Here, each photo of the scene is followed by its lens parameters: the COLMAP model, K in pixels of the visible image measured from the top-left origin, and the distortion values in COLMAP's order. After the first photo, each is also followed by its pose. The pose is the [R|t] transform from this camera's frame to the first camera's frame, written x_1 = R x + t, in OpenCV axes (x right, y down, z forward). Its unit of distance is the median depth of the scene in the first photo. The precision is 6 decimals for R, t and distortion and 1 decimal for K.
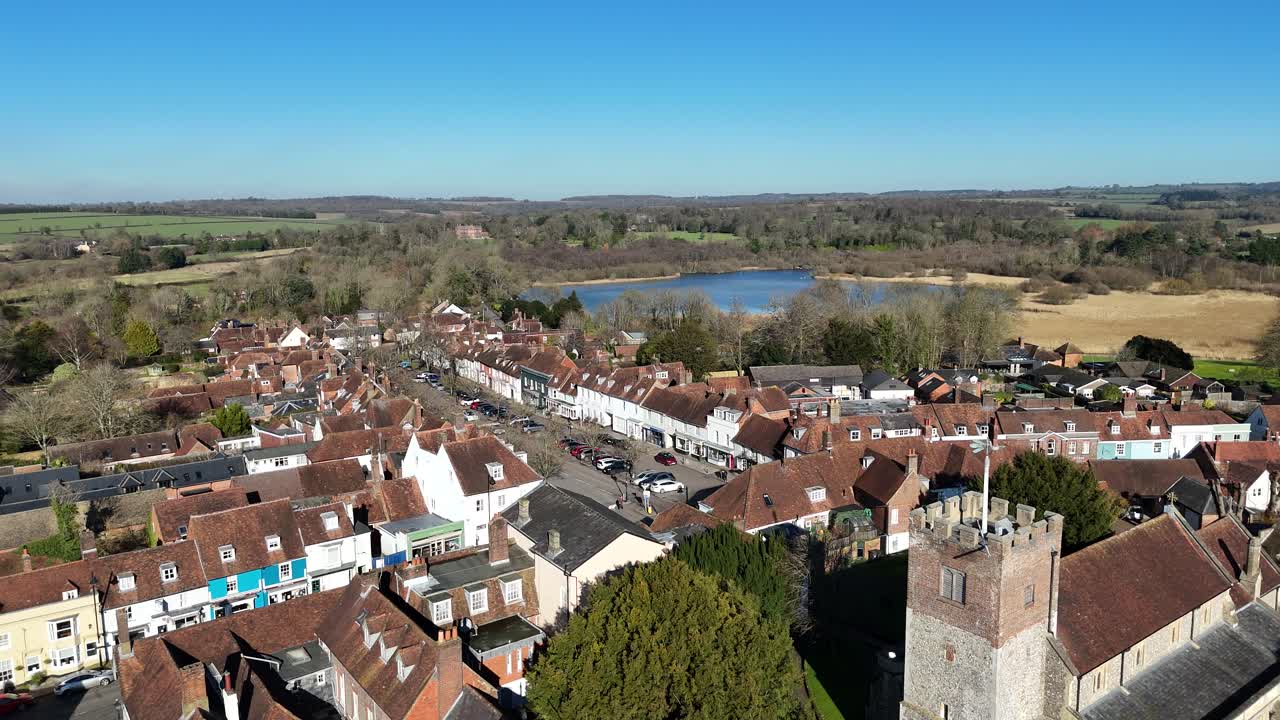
lens RADIAL K [[920.1, 0, 640.0], [0, 920.1, 360.0], [0, 0, 1]] dist [0.078104, -0.070947]
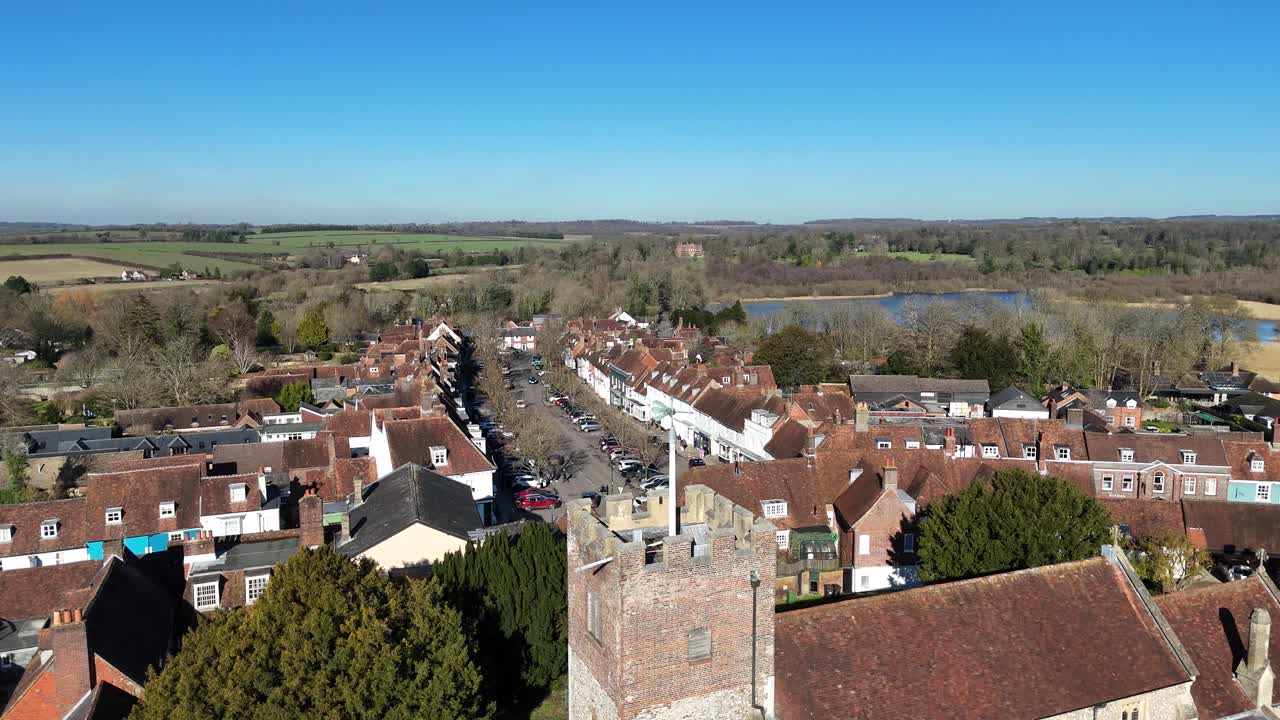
lens RADIAL K [[920.1, 0, 640.0], [0, 920.1, 360.0], [0, 0, 1]] dist [0.078104, -0.070947]
pose [[0.967656, 0.044414, -0.248334, 0.150015], [-0.050378, 0.998573, -0.017713, 0.019817], [0.247192, 0.029651, 0.968513, 0.103564]]
